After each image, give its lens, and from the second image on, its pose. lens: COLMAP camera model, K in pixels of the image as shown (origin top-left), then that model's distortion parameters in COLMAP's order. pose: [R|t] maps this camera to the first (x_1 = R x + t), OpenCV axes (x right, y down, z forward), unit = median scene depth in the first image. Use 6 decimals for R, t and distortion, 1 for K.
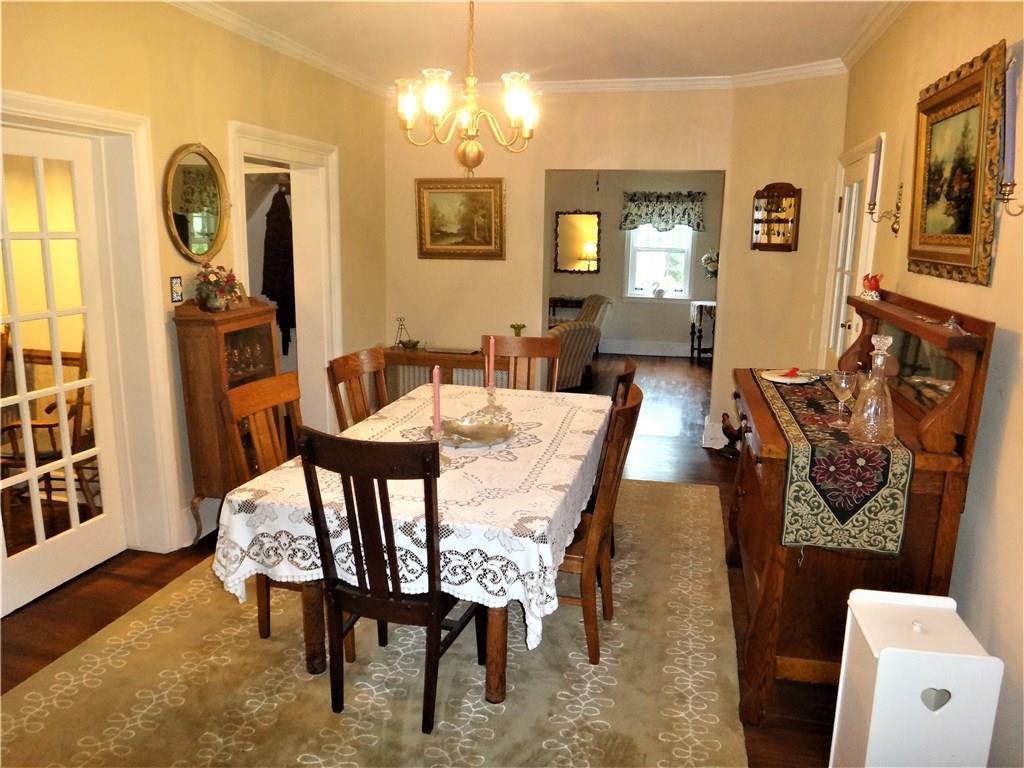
lens RADIAL K [[719.0, 0, 512.5], [0, 719.0, 380.2], [0, 0, 1]] dist [-0.034554, -0.004389]
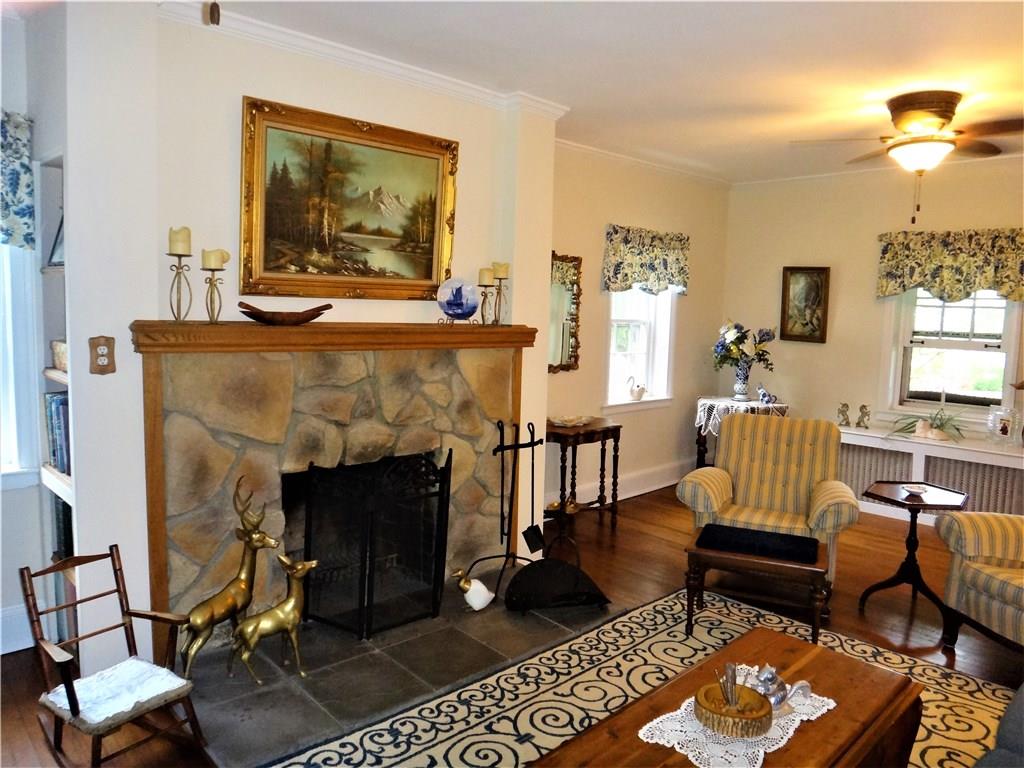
lens RADIAL K [[719.0, 0, 512.5], [0, 719.0, 380.2], [0, 0, 1]] dist [-0.034554, -0.004389]
pose [[0.536334, -0.090996, 0.839086, -0.378558], [0.151594, 0.988389, 0.010290, -0.158862], [-0.830280, 0.121682, 0.543901, 0.771539]]
